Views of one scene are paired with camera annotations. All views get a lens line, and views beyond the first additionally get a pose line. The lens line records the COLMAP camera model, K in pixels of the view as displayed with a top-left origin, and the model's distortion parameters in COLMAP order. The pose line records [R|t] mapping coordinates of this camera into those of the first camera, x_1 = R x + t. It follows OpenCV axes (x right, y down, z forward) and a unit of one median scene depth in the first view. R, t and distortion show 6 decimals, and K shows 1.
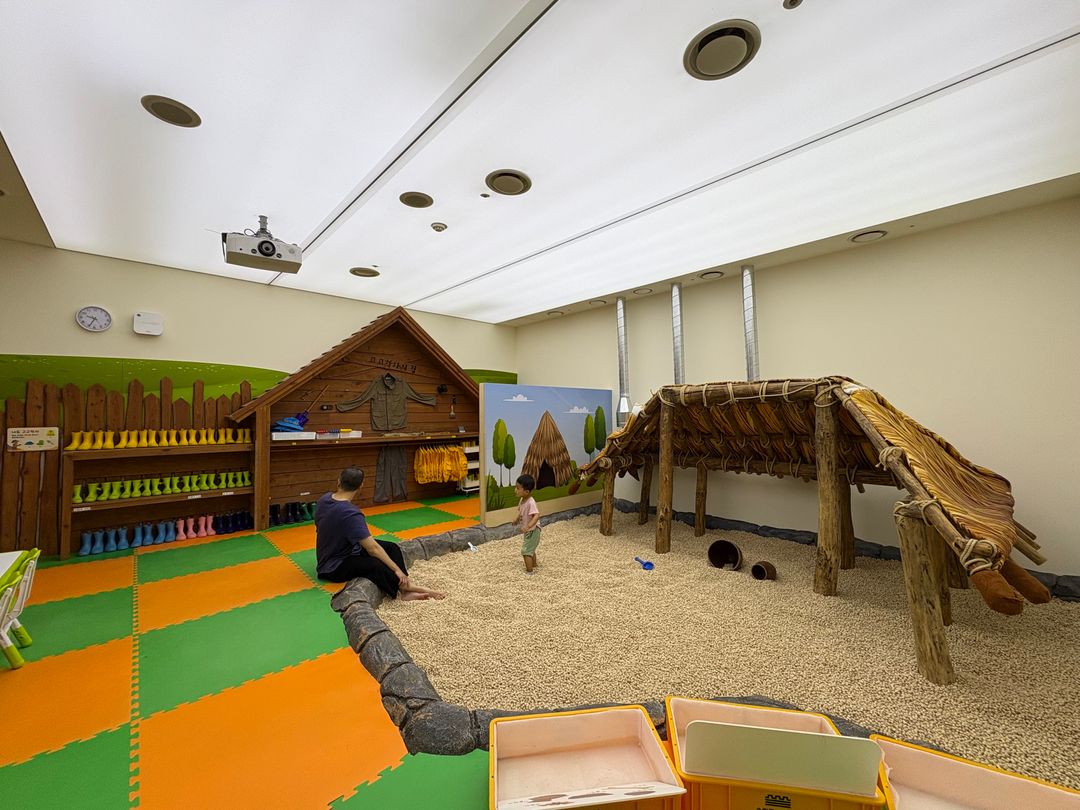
lens RADIAL K [[436.1, 0, 540.0], [0, 436.1, 405.0], [0, 0, 1]] dist [-0.000199, 0.000007]
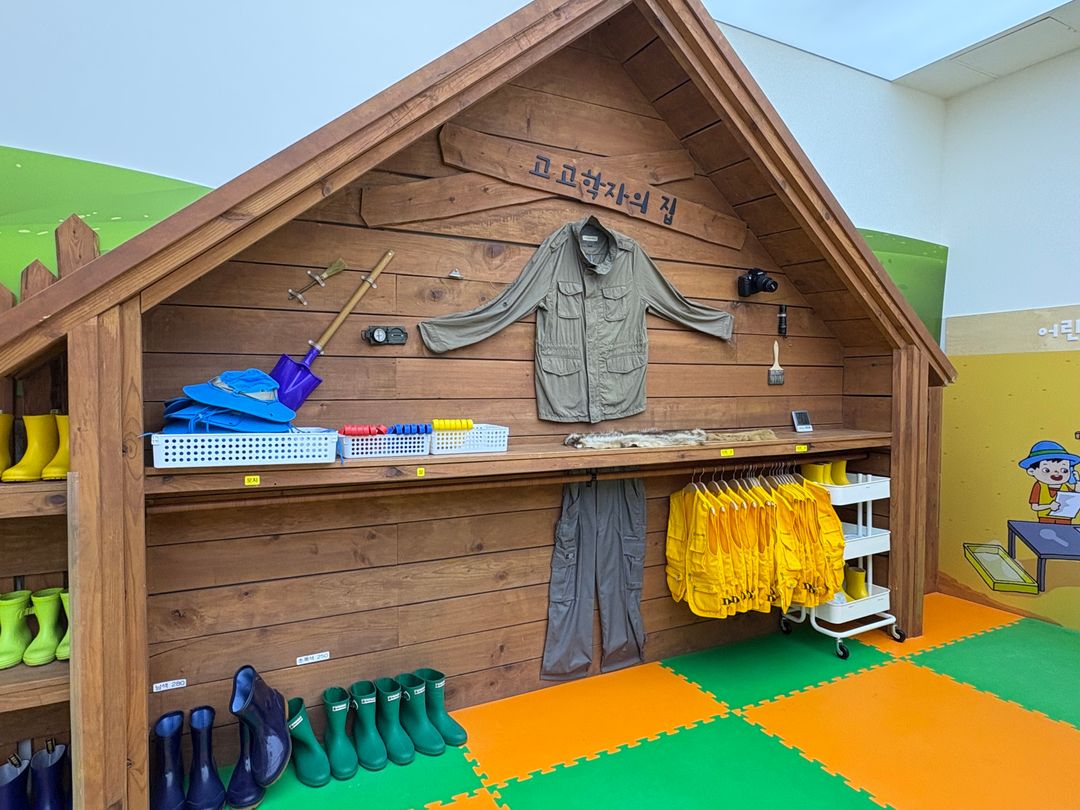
lens RADIAL K [[646.4, 0, 540.0], [0, 646.4, 405.0], [0, 0, 1]] dist [-0.001220, -0.000208]
pose [[0.965497, 0.016766, -0.259874, -0.270419], [-0.003157, 0.998606, 0.052697, 0.024266], [0.260395, -0.050058, 0.964204, 0.588504]]
